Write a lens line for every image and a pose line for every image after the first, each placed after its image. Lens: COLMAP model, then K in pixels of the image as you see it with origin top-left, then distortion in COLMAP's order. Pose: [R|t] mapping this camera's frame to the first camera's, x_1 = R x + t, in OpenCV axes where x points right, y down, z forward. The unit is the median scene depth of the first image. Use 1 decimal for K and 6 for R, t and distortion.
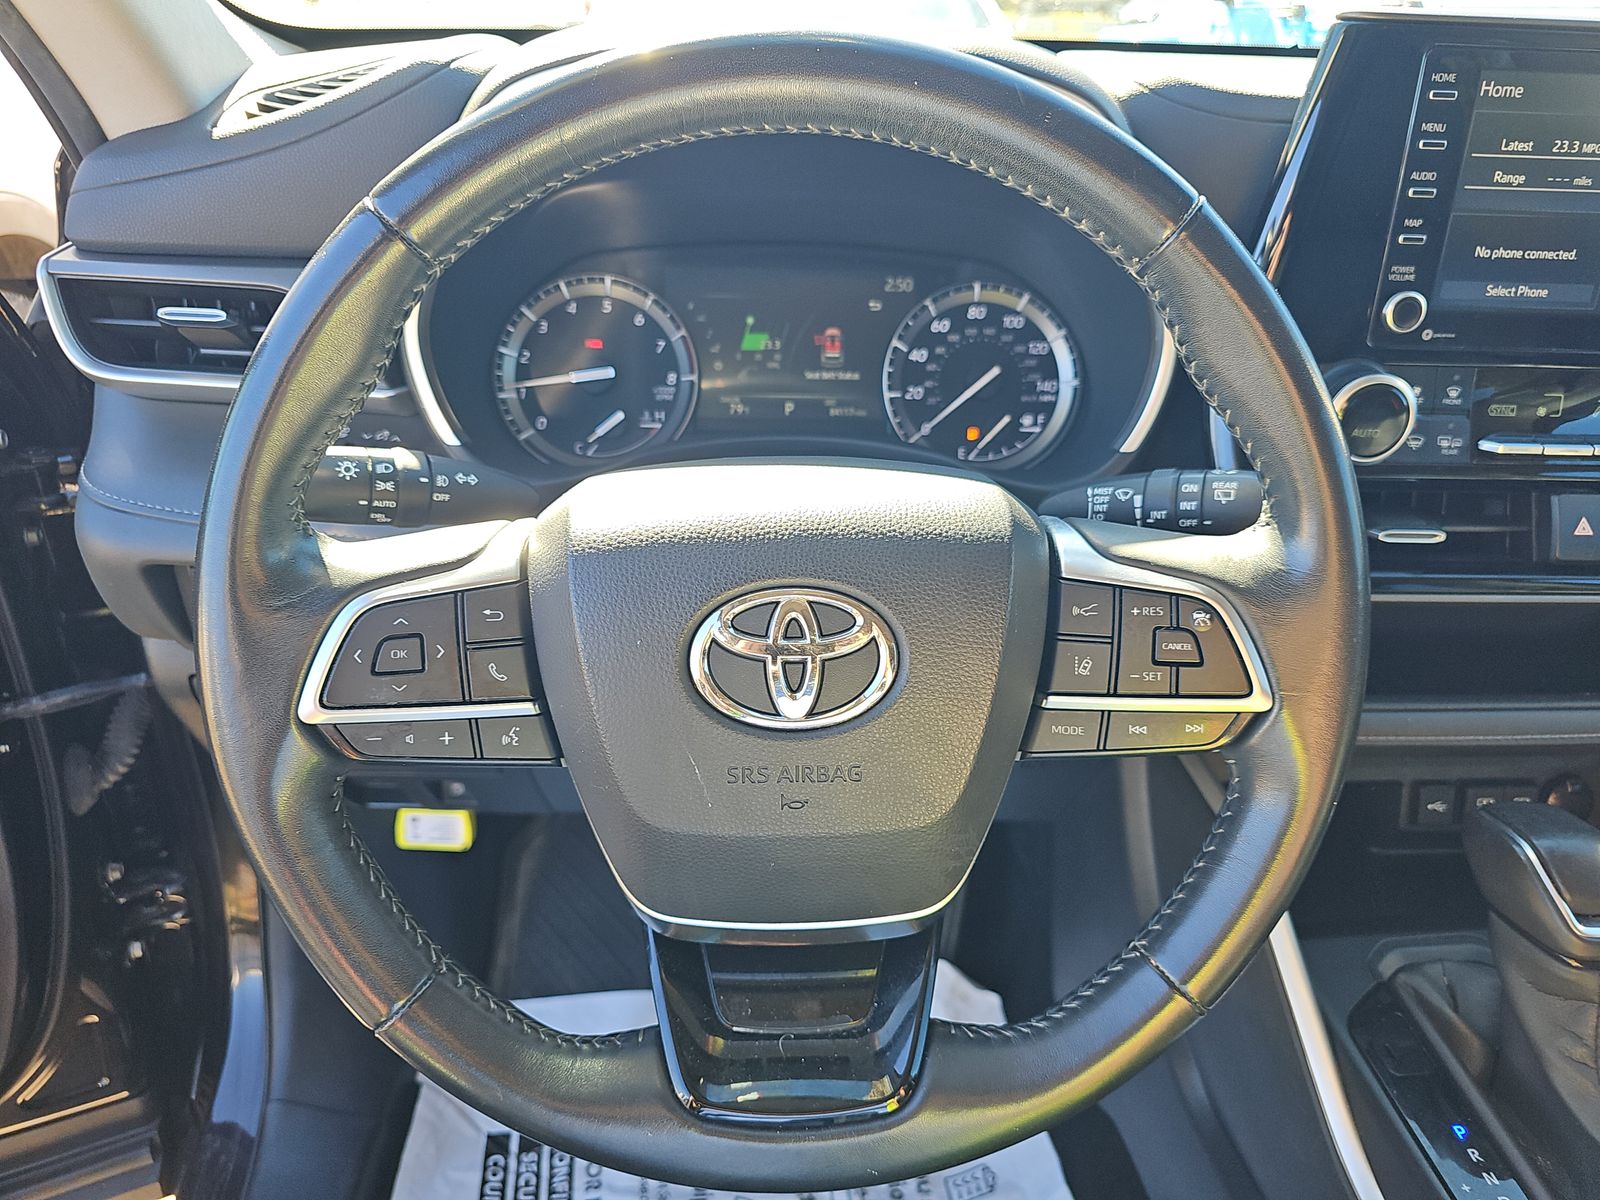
lens RADIAL K [[1063.5, 0, 800.0], [0, 1063.5, 600.0], [0, 0, 1]] dist [0.001528, 0.000089]
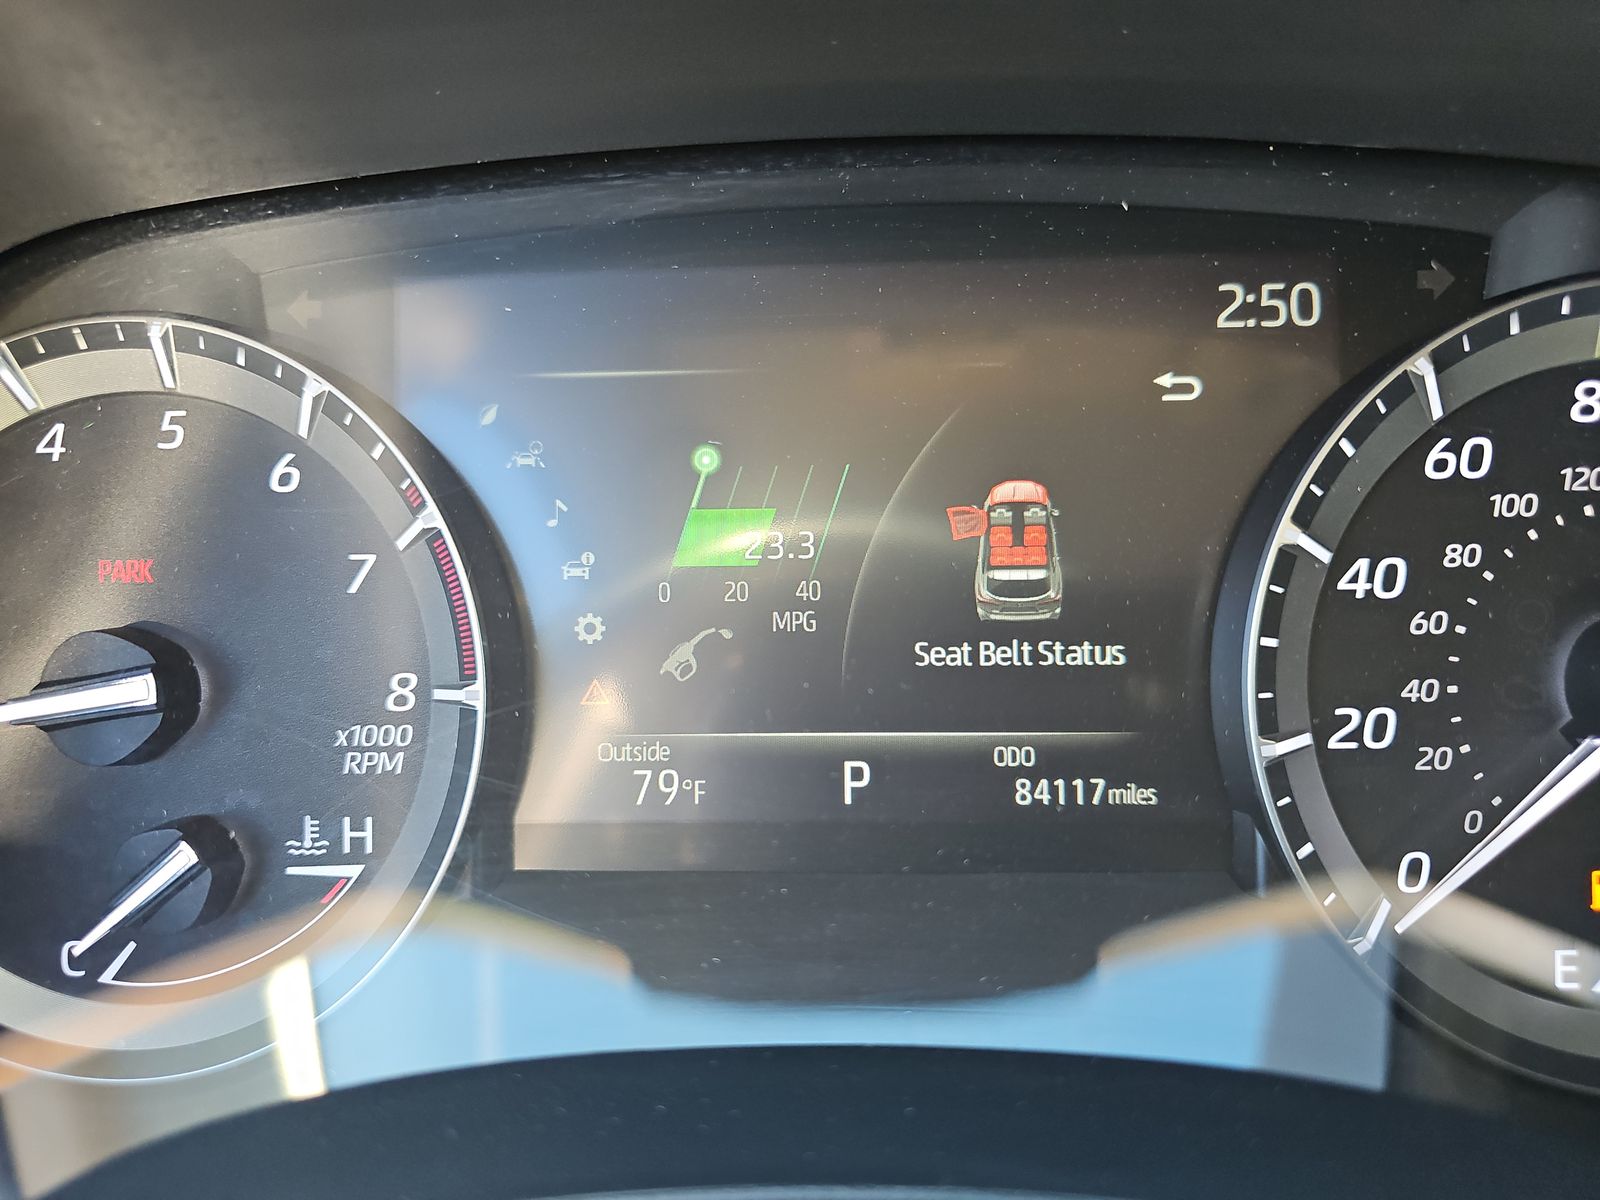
lens RADIAL K [[1071.1, 0, 800.0], [0, 1071.1, 600.0], [0, 0, 1]] dist [-0.039395, -0.000284]
pose [[0.995481, -0.022353, -0.092295, 0.001330], [0.013114, 0.994949, -0.099523, -0.202294], [0.094053, 0.097862, 0.990746, 0.745034]]
